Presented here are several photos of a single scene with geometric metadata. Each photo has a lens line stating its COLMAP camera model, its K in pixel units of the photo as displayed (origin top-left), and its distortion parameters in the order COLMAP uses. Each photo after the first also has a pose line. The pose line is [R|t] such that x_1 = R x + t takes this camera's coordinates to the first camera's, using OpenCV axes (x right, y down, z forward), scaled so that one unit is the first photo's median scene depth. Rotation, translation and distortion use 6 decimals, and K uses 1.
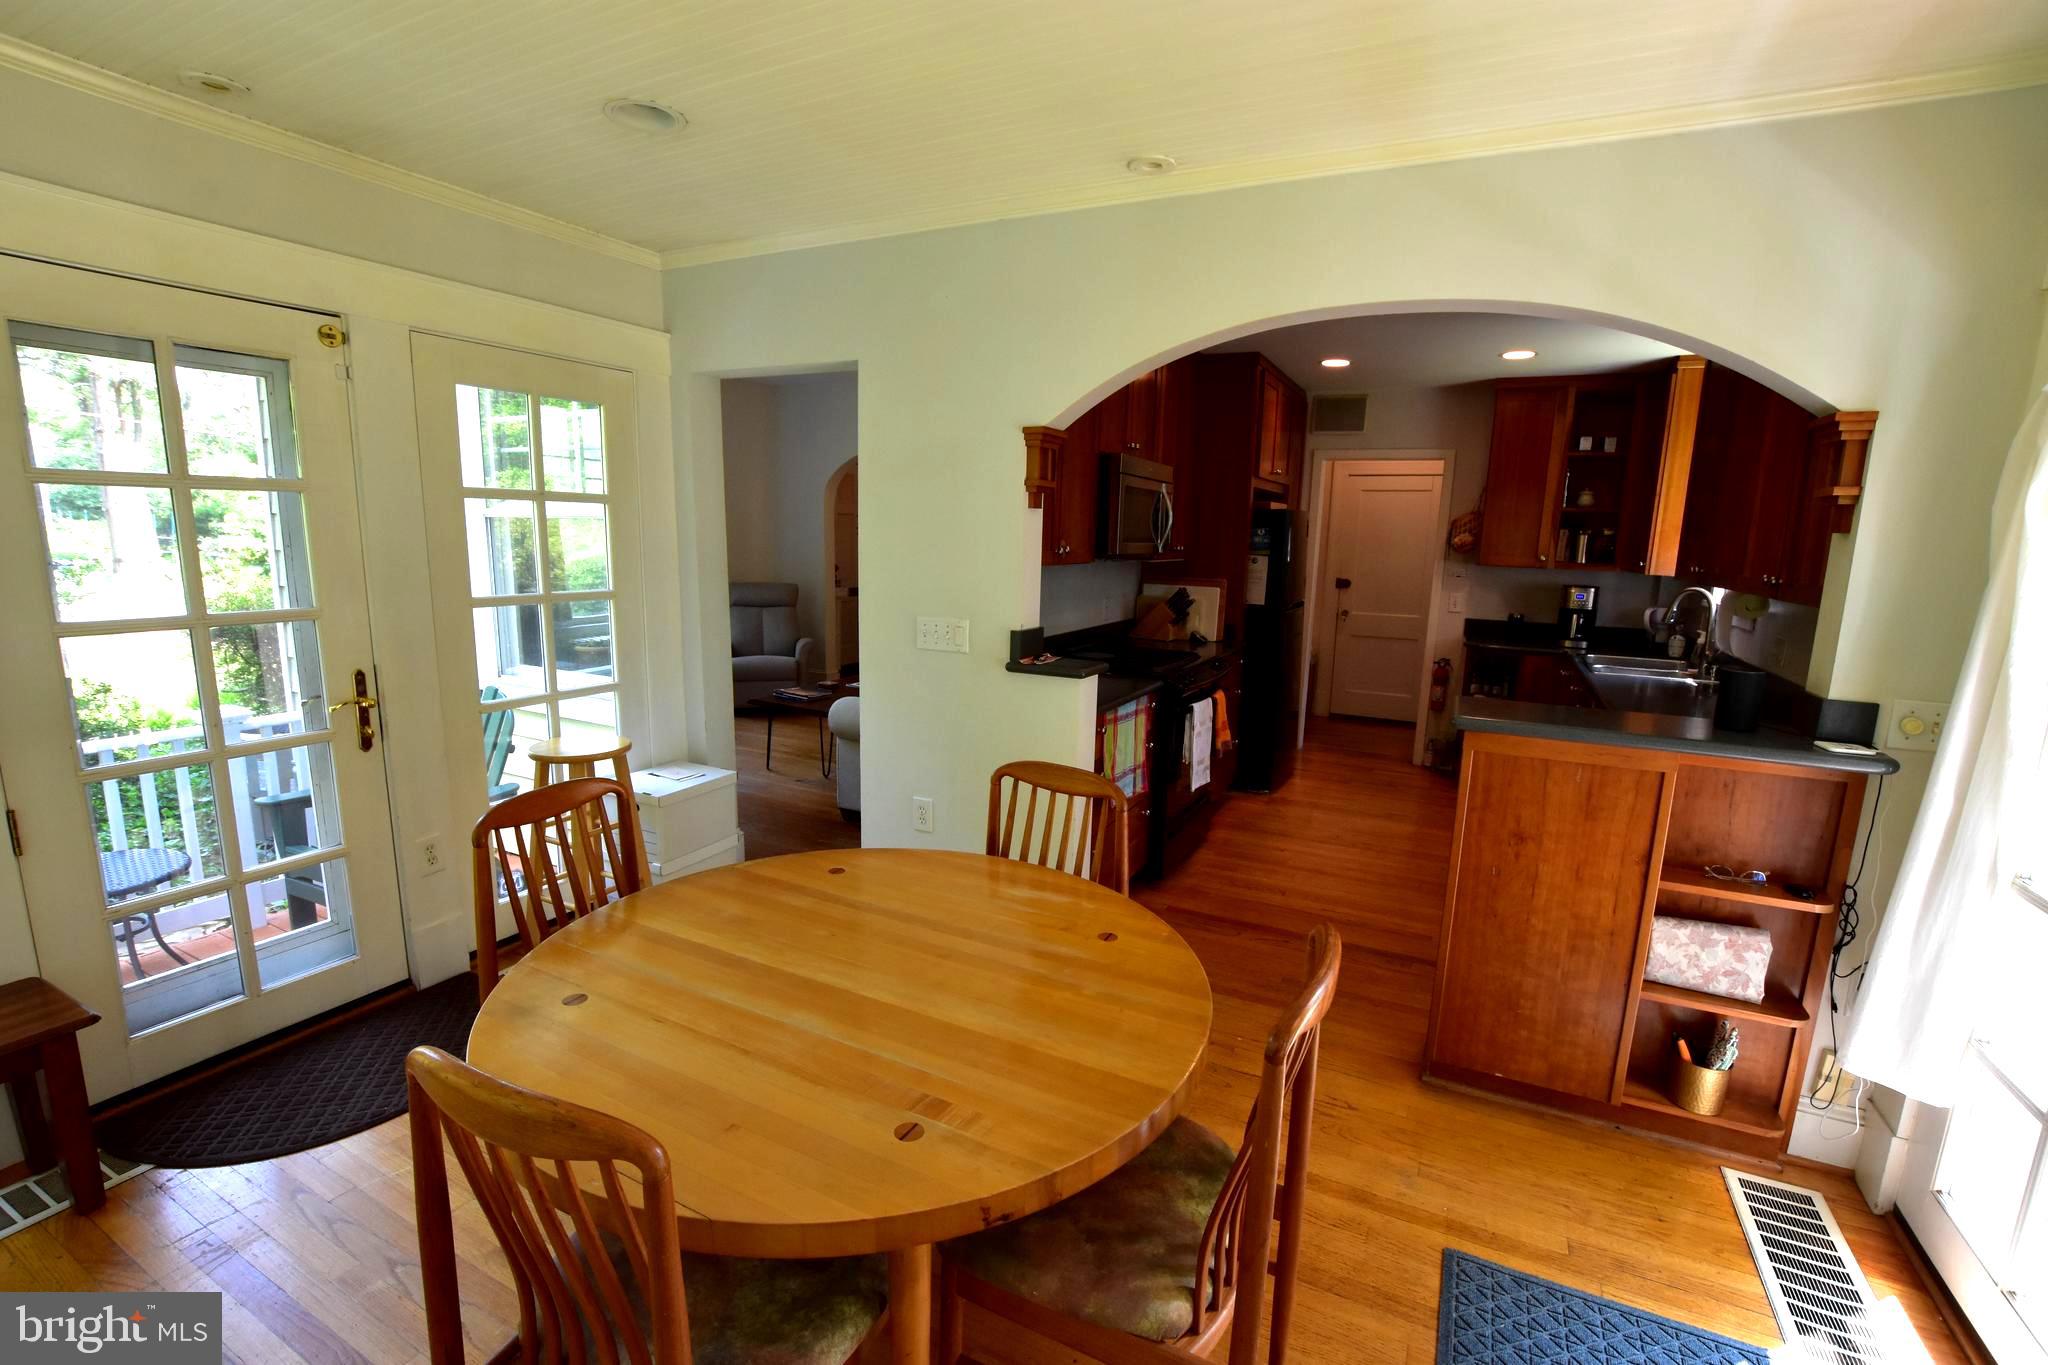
lens RADIAL K [[906.4, 0, 1022.9], [0, 906.4, 694.0], [0, 0, 1]] dist [-0.032369, 0.005765]
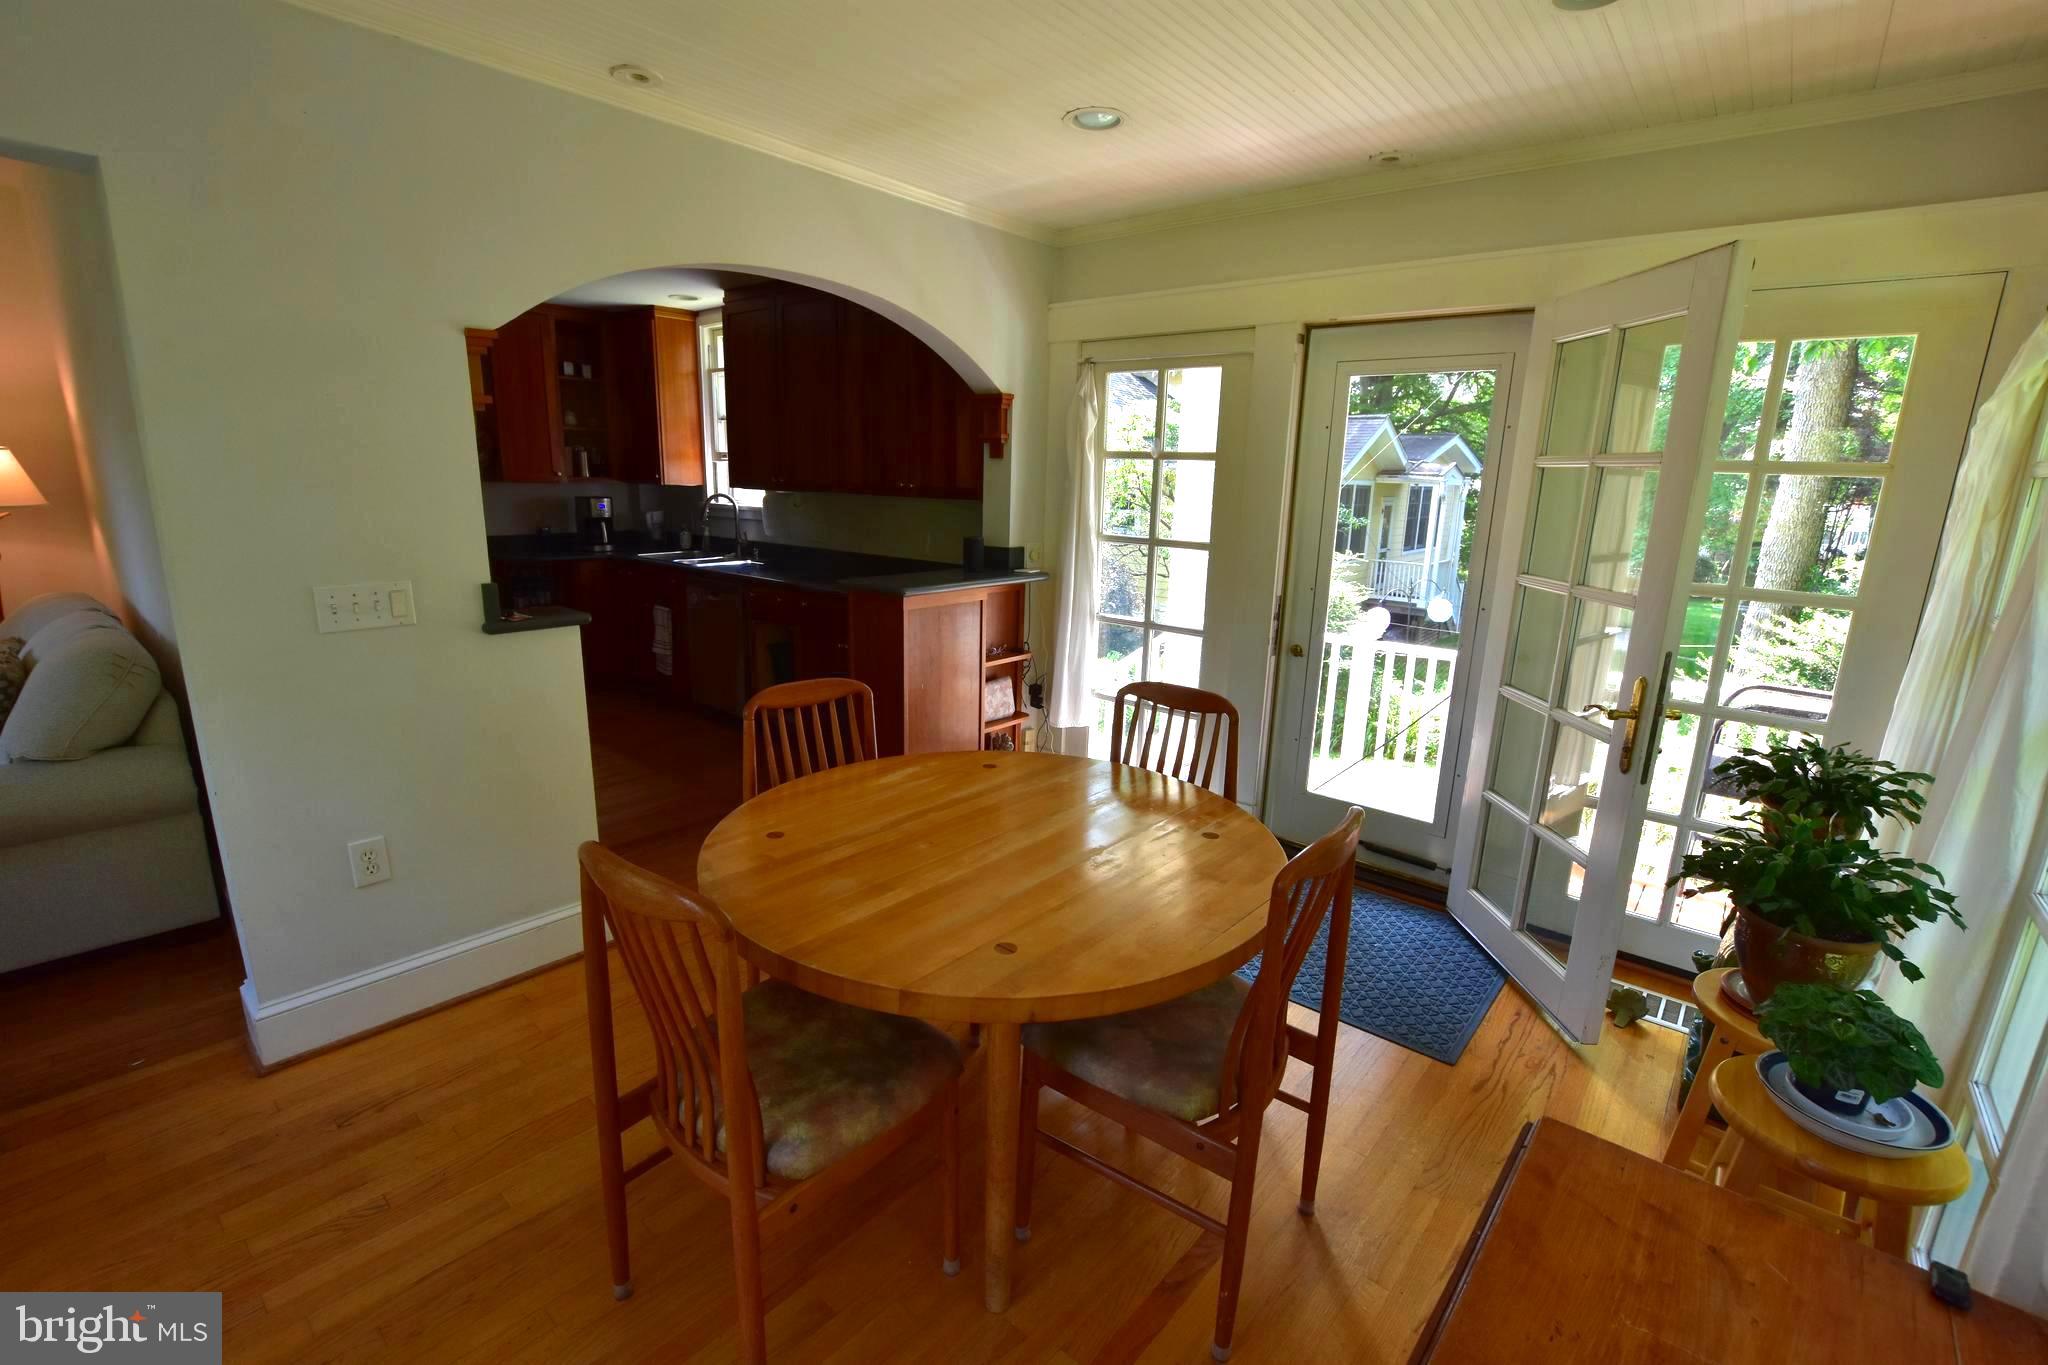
lens RADIAL K [[906.4, 0, 1022.9], [0, 906.4, 694.0], [0, 0, 1]] dist [-0.032369, 0.005765]
pose [[0.238158, -0.249716, 0.938575, -0.727355], [0.155109, 0.963757, 0.217058, -0.080324], [-0.958761, 0.093887, 0.268259, 0.358963]]
